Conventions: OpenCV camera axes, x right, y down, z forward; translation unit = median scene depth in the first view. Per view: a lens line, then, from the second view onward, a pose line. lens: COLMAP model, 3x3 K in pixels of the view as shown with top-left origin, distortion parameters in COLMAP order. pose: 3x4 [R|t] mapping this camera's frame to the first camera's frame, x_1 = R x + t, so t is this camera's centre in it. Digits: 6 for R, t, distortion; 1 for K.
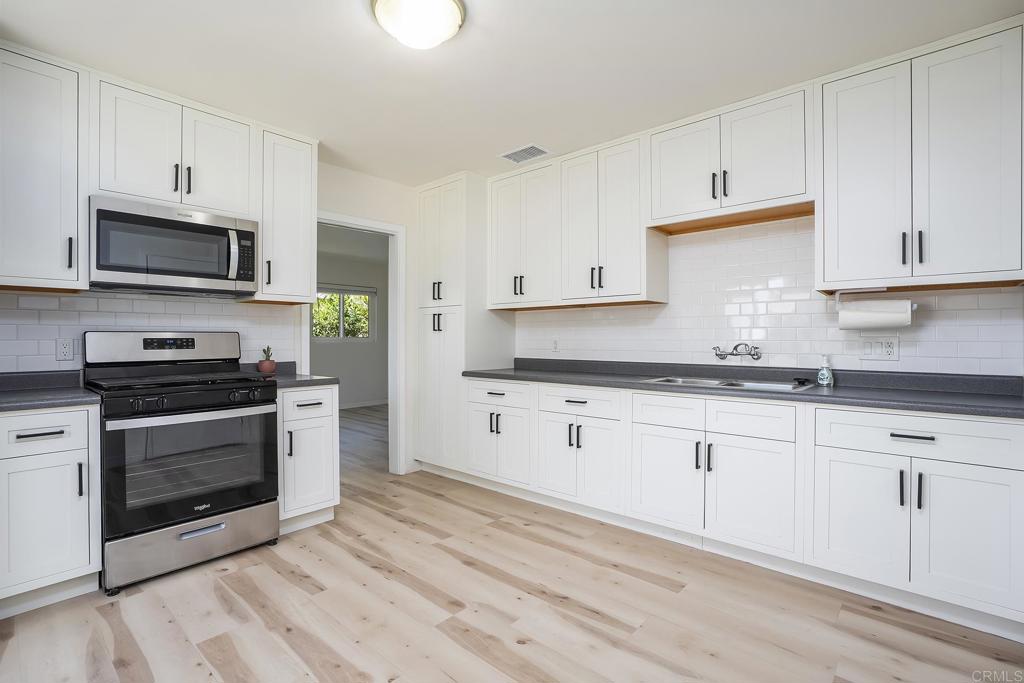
lens RADIAL K [[470.8, 0, 513.0], [0, 470.8, 339.9], [0, 0, 1]] dist [-0.017799, 0.007868]
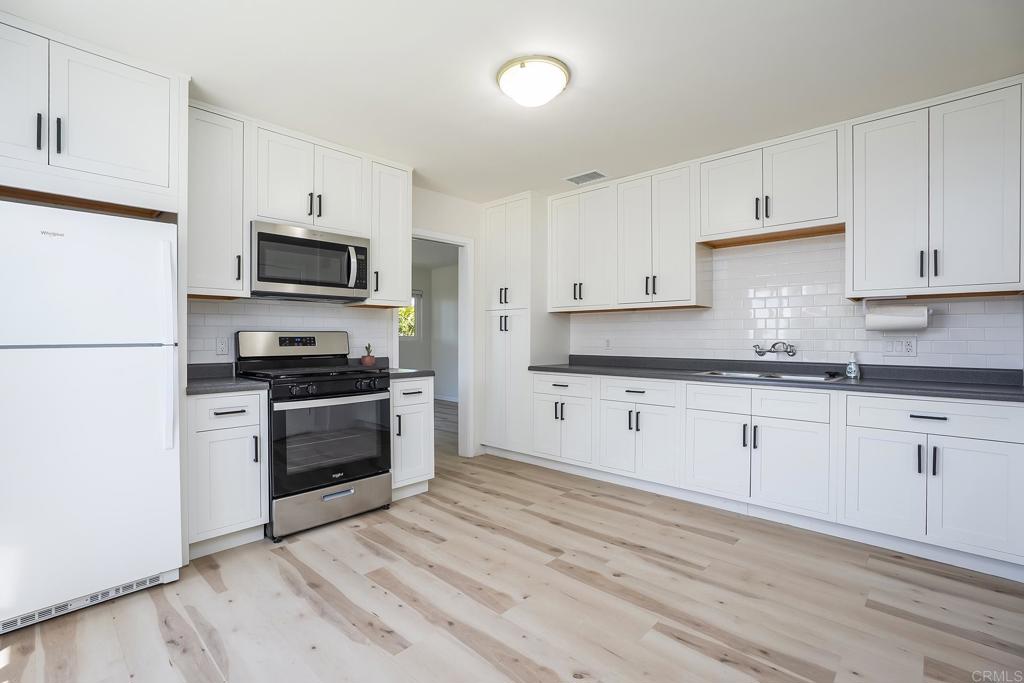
lens RADIAL K [[470.8, 0, 508.3], [0, 470.8, 340.4], [0, 0, 1]] dist [-0.017799, 0.007868]
pose [[0.999782, 0.001765, -0.020792, -0.183247], [-0.001704, 0.999994, 0.002958, 0.001277], [0.020797, -0.002922, 0.999779, -0.204067]]
